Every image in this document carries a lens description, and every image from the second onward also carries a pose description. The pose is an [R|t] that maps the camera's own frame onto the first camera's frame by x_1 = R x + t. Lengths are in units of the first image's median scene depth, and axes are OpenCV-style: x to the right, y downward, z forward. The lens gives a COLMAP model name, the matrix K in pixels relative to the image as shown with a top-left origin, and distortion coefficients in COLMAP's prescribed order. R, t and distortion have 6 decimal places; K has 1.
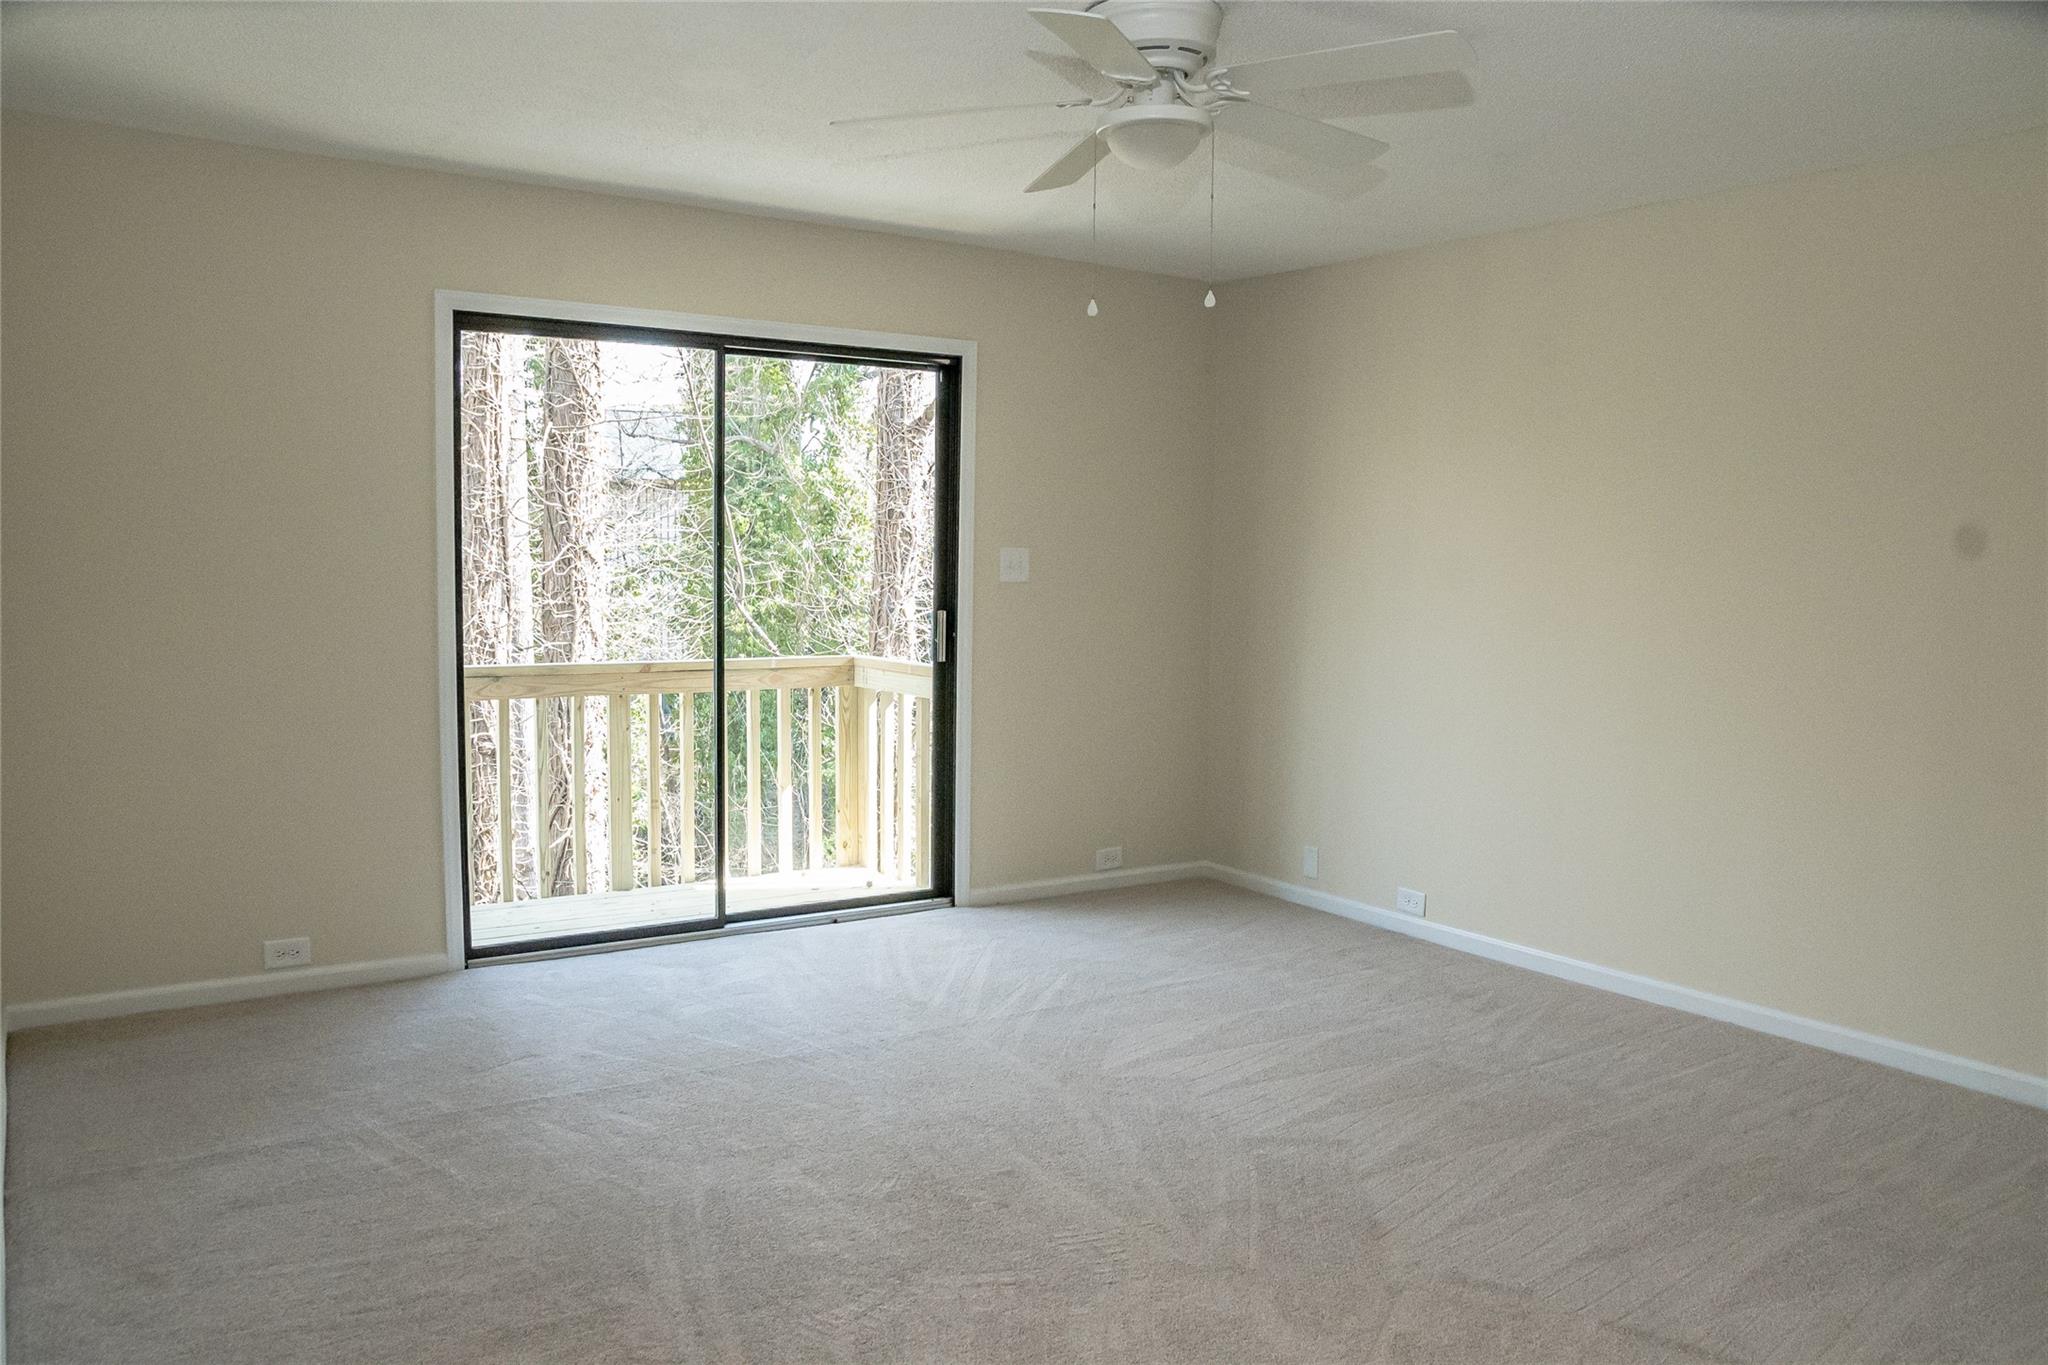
lens RADIAL K [[1546.7, 0, 1027.4], [0, 1546.7, 706.8], [0, 0, 1]] dist [-0.126034, 0.108554]
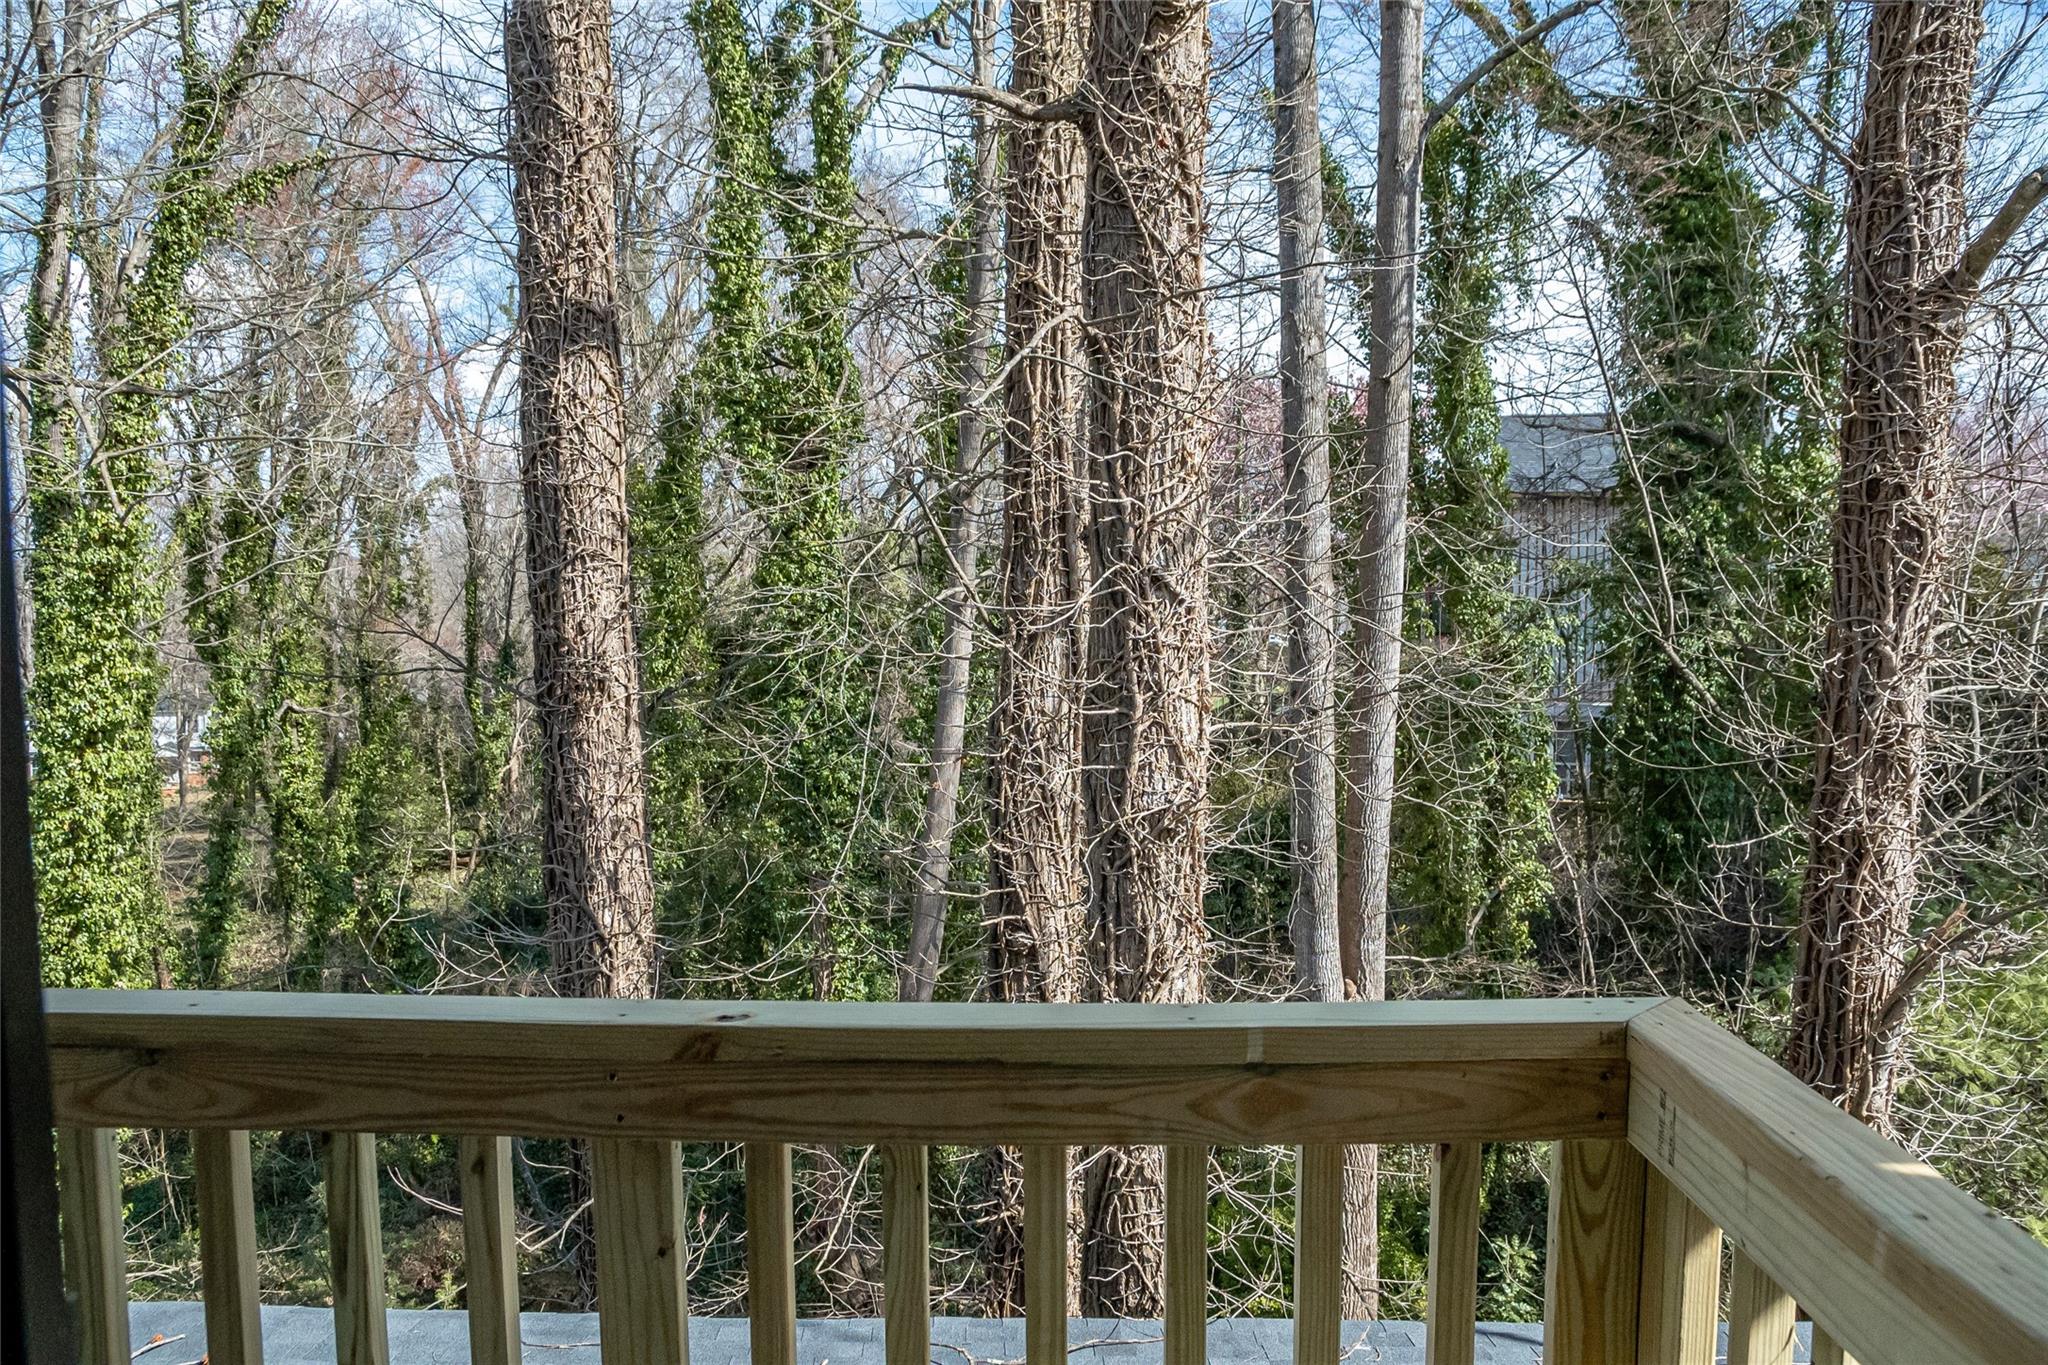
lens RADIAL K [[1546.7, 0, 1027.4], [0, 1546.7, 706.8], [0, 0, 1]] dist [-0.126034, 0.108554]
pose [[0.818611, 0.031983, -0.573457, -0.041205], [-0.040254, 0.999188, -0.001735, -0.055839], [0.572936, 0.024504, 0.819234, 0.550476]]
